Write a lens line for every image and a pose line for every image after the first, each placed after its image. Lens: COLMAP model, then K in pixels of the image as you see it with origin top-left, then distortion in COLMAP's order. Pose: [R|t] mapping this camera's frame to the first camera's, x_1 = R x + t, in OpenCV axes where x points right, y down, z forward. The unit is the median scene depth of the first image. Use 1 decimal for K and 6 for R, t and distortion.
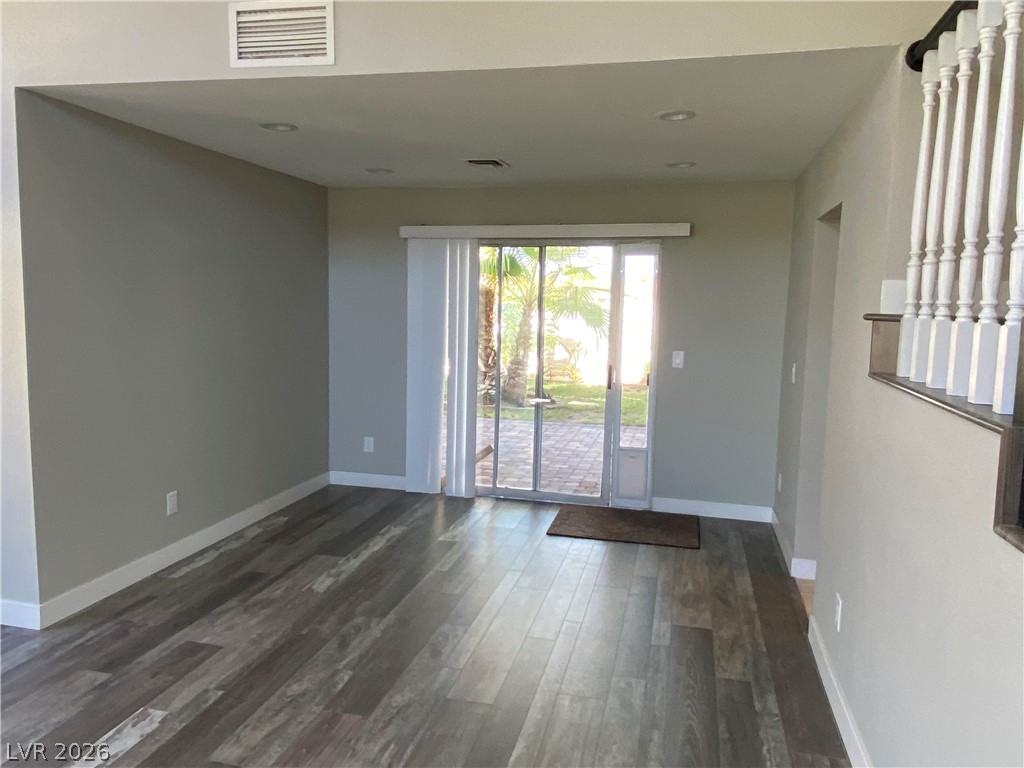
lens RADIAL K [[758.0, 0, 509.5], [0, 758.0, 383.2], [0, 0, 1]] dist [0.092181, -0.114842]
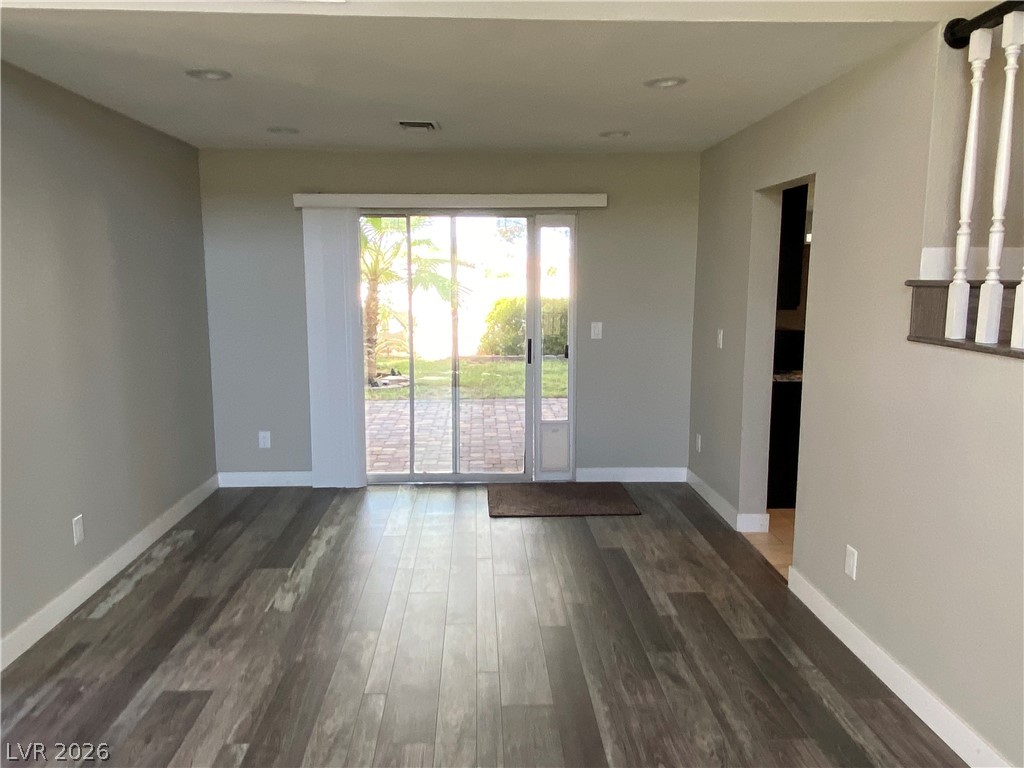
lens RADIAL K [[758.0, 0, 508.6], [0, 758.0, 385.4], [0, 0, 1]] dist [0.092181, -0.114842]
pose [[0.960941, -0.062374, 0.269633, -0.191838], [0.051598, 0.997567, 0.046877, -0.013582], [-0.271901, -0.031134, 0.961822, 0.072120]]
